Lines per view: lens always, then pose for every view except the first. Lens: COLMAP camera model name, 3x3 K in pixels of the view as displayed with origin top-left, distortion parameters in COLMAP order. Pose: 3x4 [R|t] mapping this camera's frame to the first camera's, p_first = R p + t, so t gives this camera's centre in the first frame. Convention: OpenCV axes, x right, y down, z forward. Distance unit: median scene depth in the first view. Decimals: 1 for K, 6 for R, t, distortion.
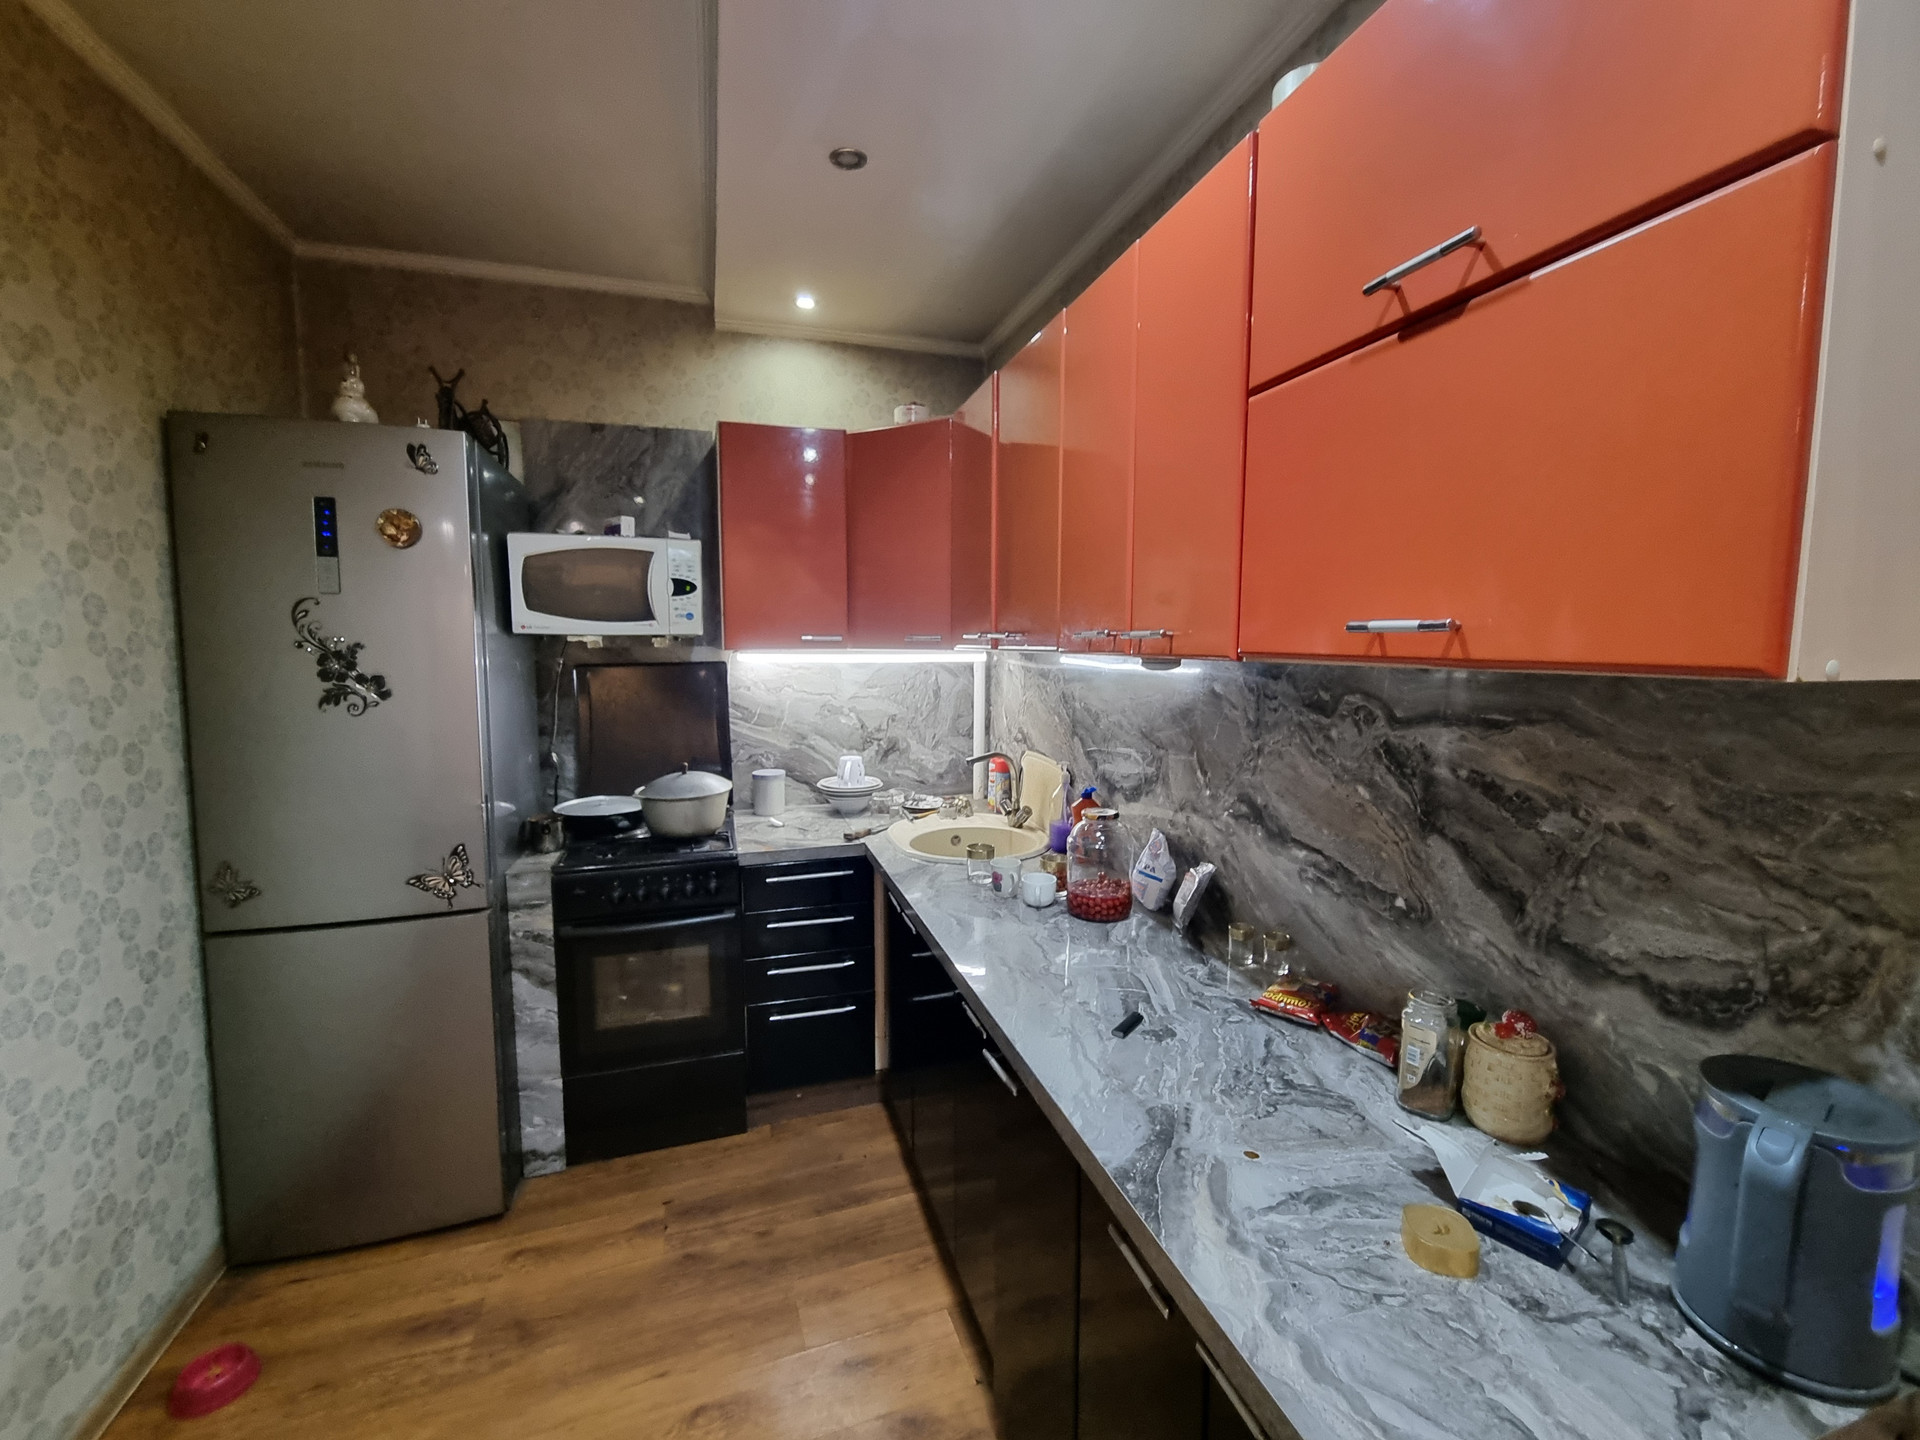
lens RADIAL K [[785.6, 0, 957.7], [0, 785.6, 712.5], [0, 0, 1]] dist [-0.001953, 0.000145]
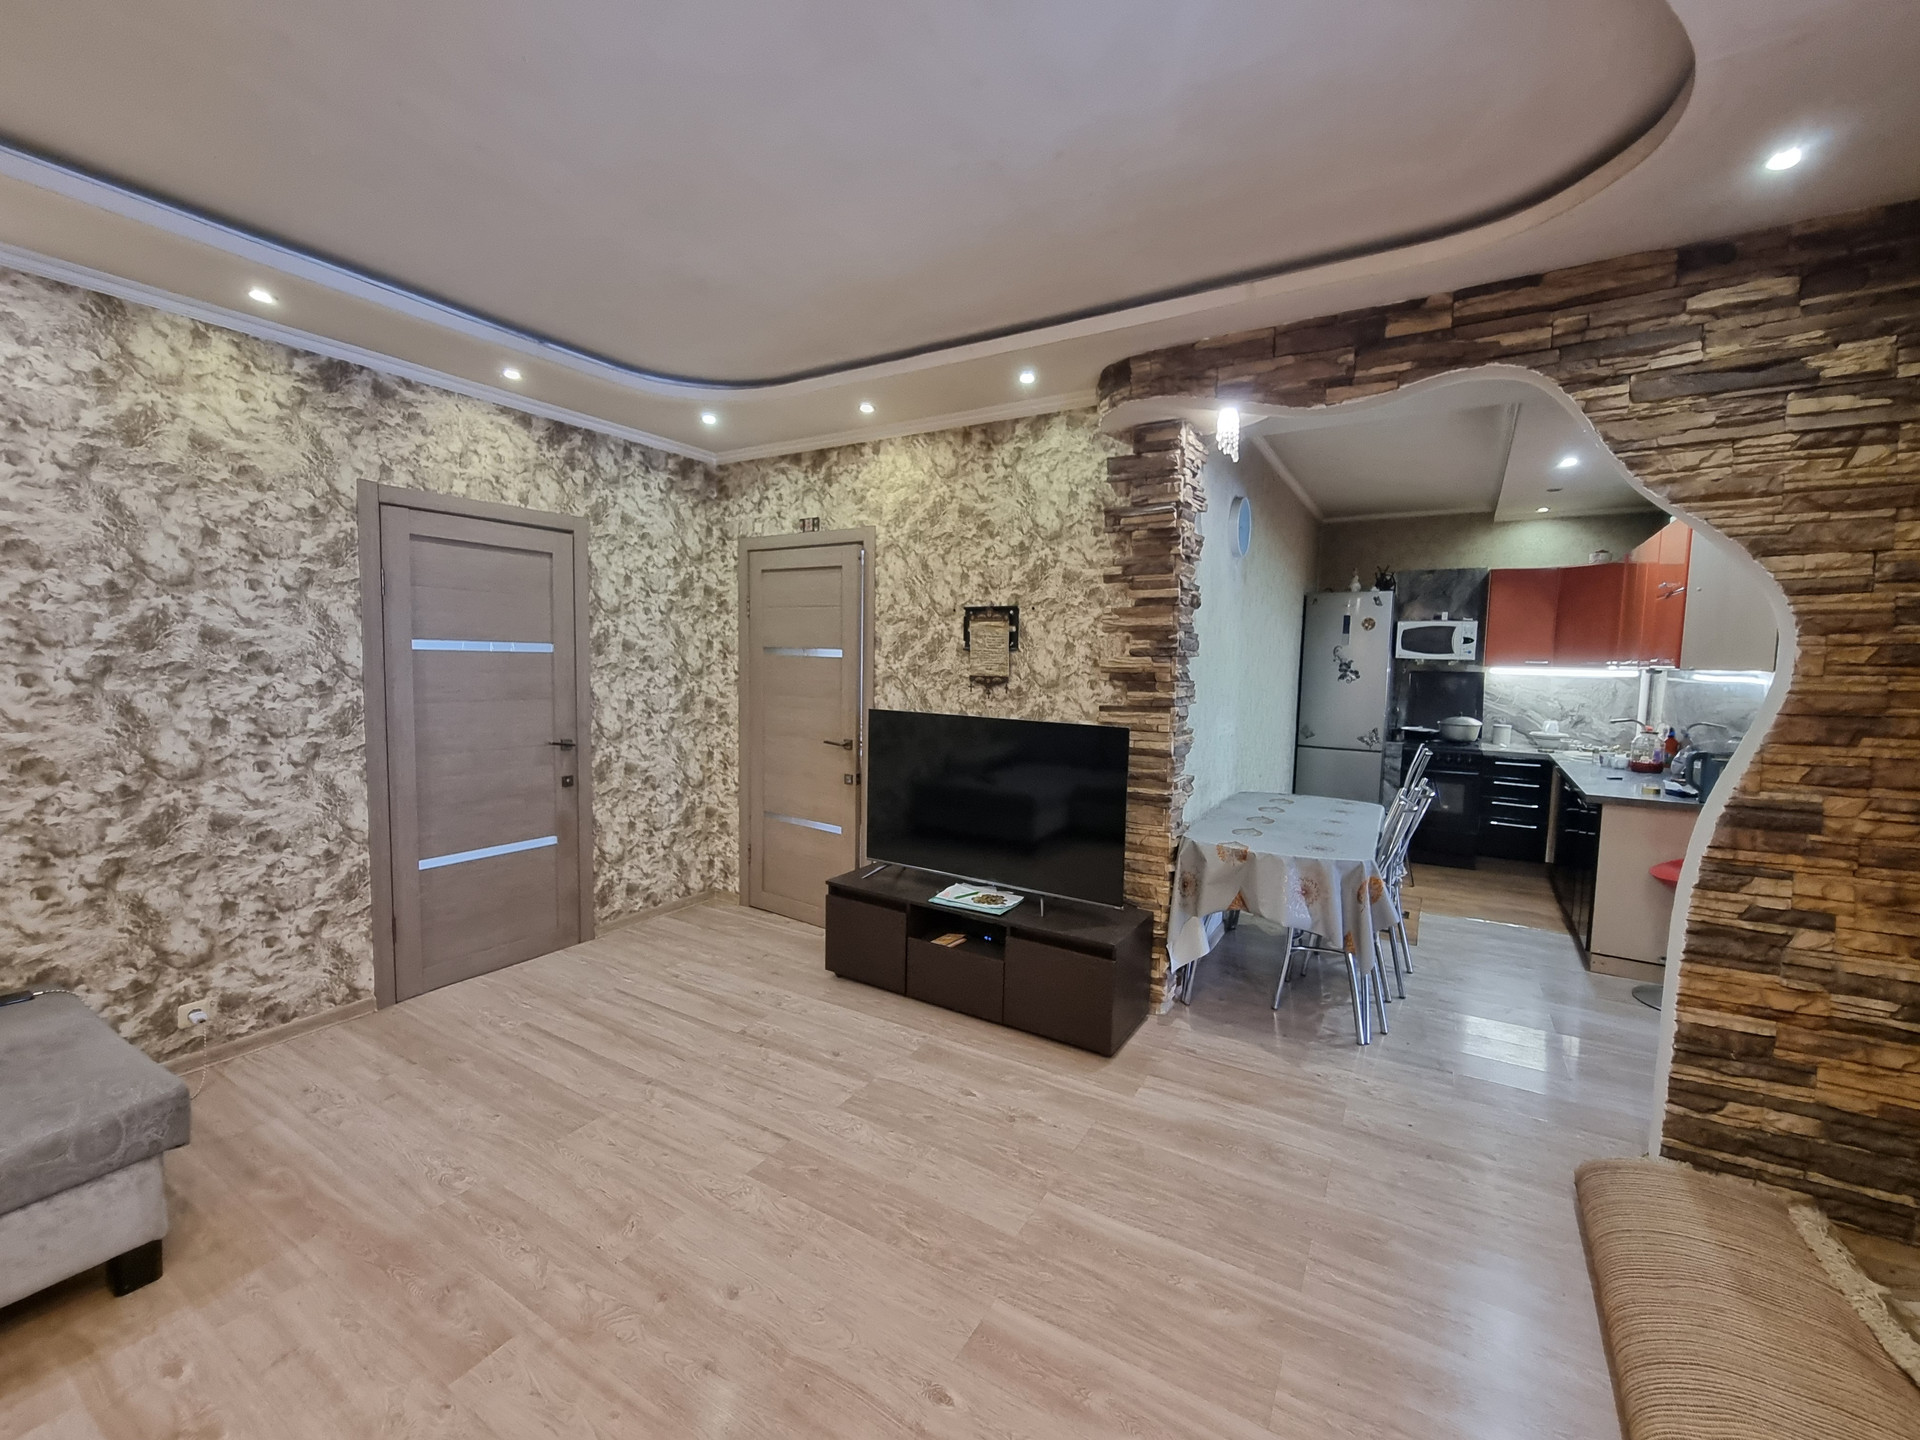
lens RADIAL K [[785.6, 0, 950.2], [0, 785.6, 713.7], [0, 0, 1]] dist [-0.001953, 0.000145]
pose [[0.641706, 0.070202, -0.763731, 0.654831], [-0.091656, 0.995685, 0.014512, 0.236870], [0.761454, 0.060688, 0.645371, -2.352098]]
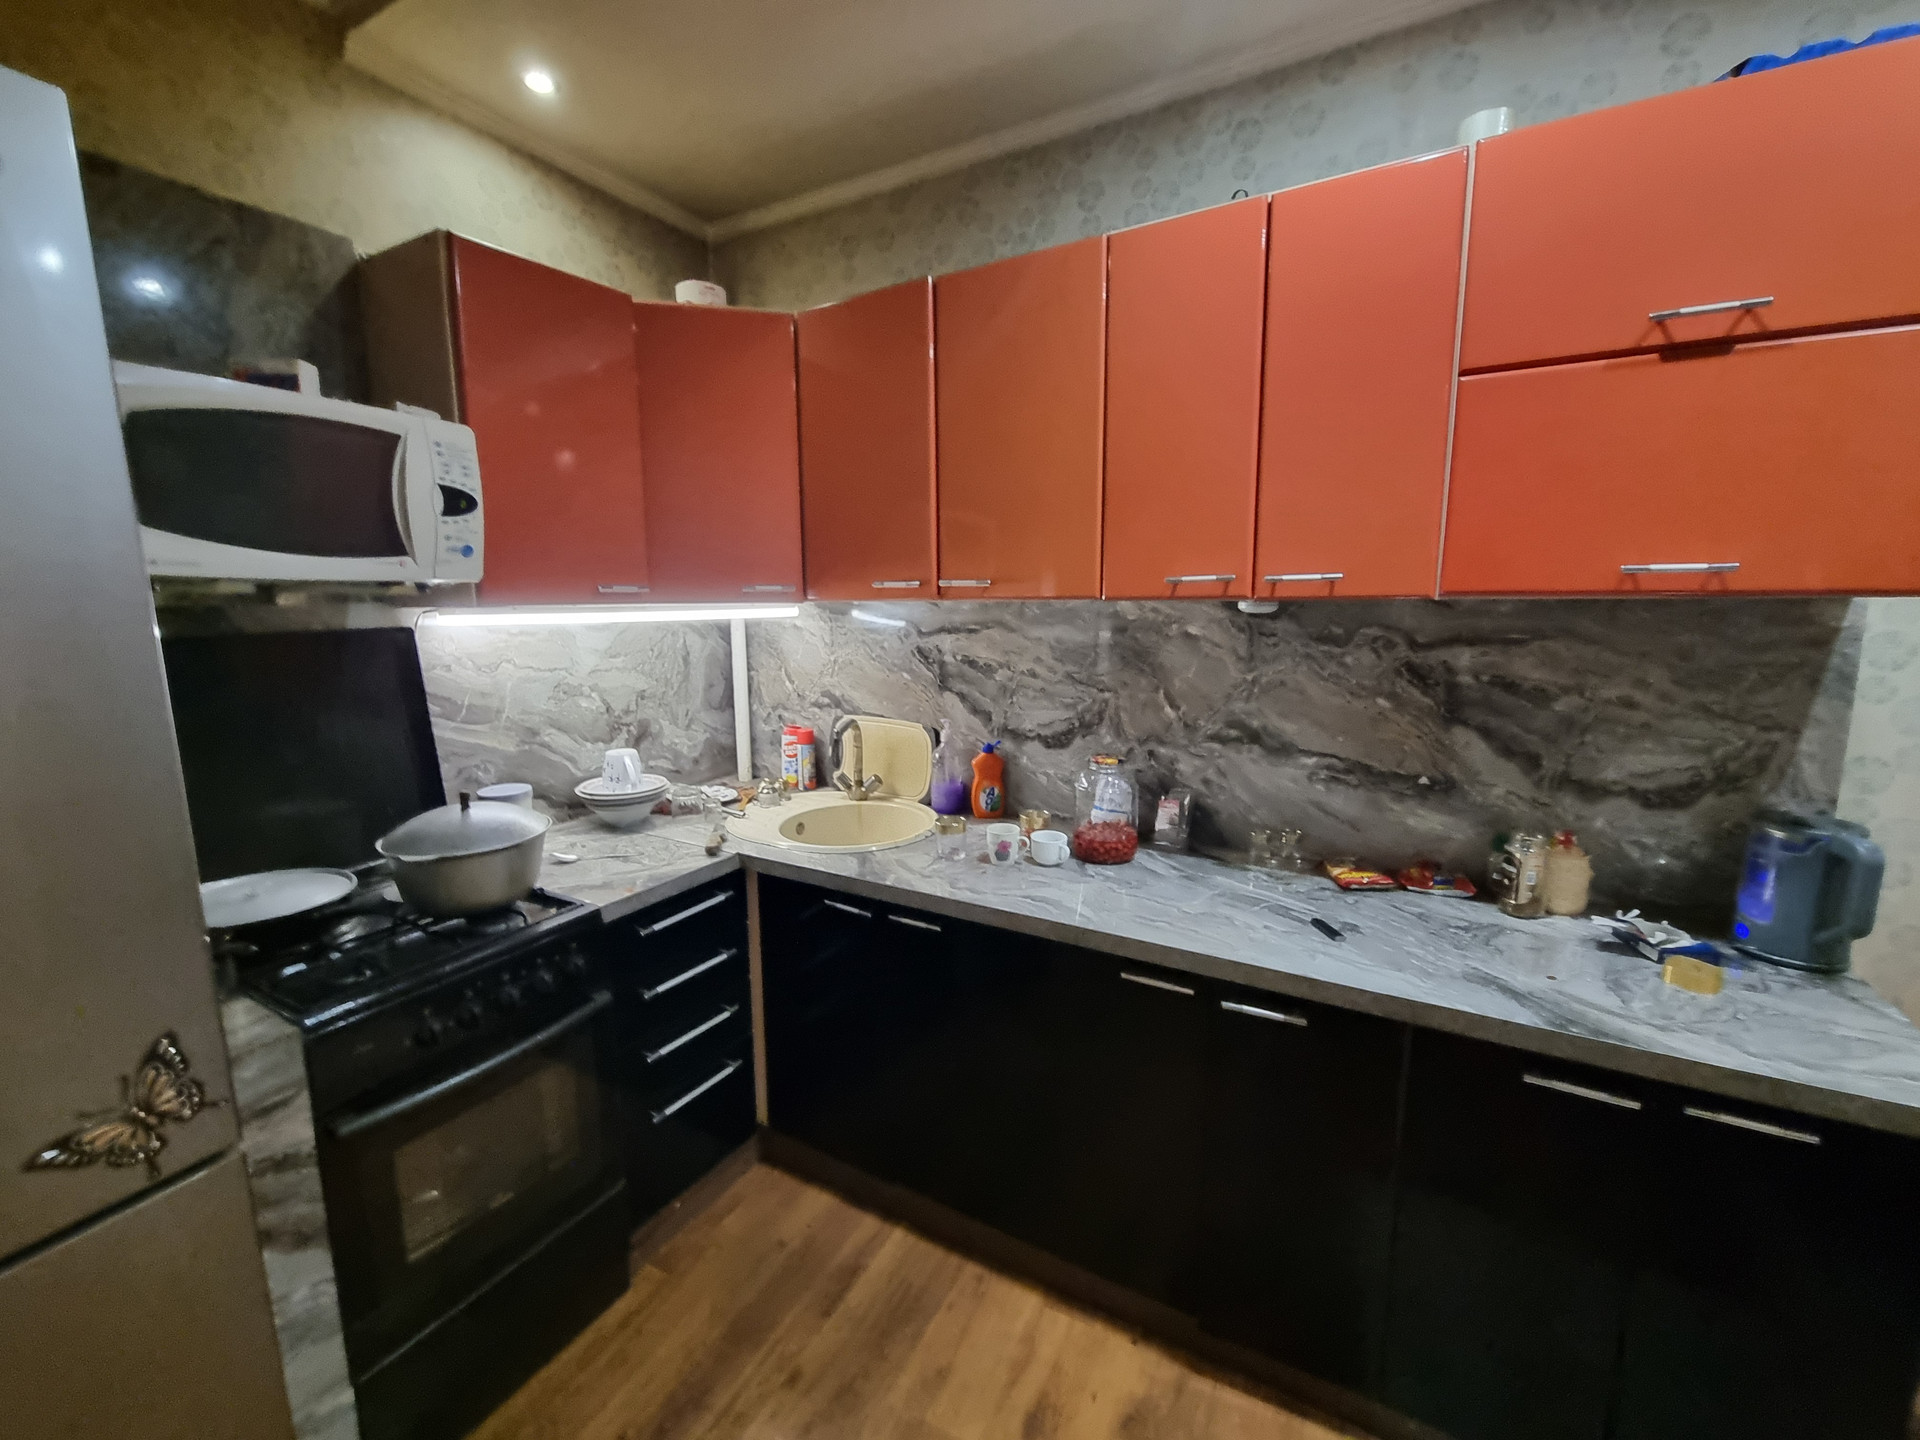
lens RADIAL K [[785.6, 0, 954.4], [0, 785.6, 712.6], [0, 0, 1]] dist [-0.001953, 0.000145]
pose [[0.734535, -0.105536, 0.670313, -0.631505], [0.070534, 0.994355, 0.079263, -0.025127], [-0.674895, -0.010942, 0.737833, 0.381682]]
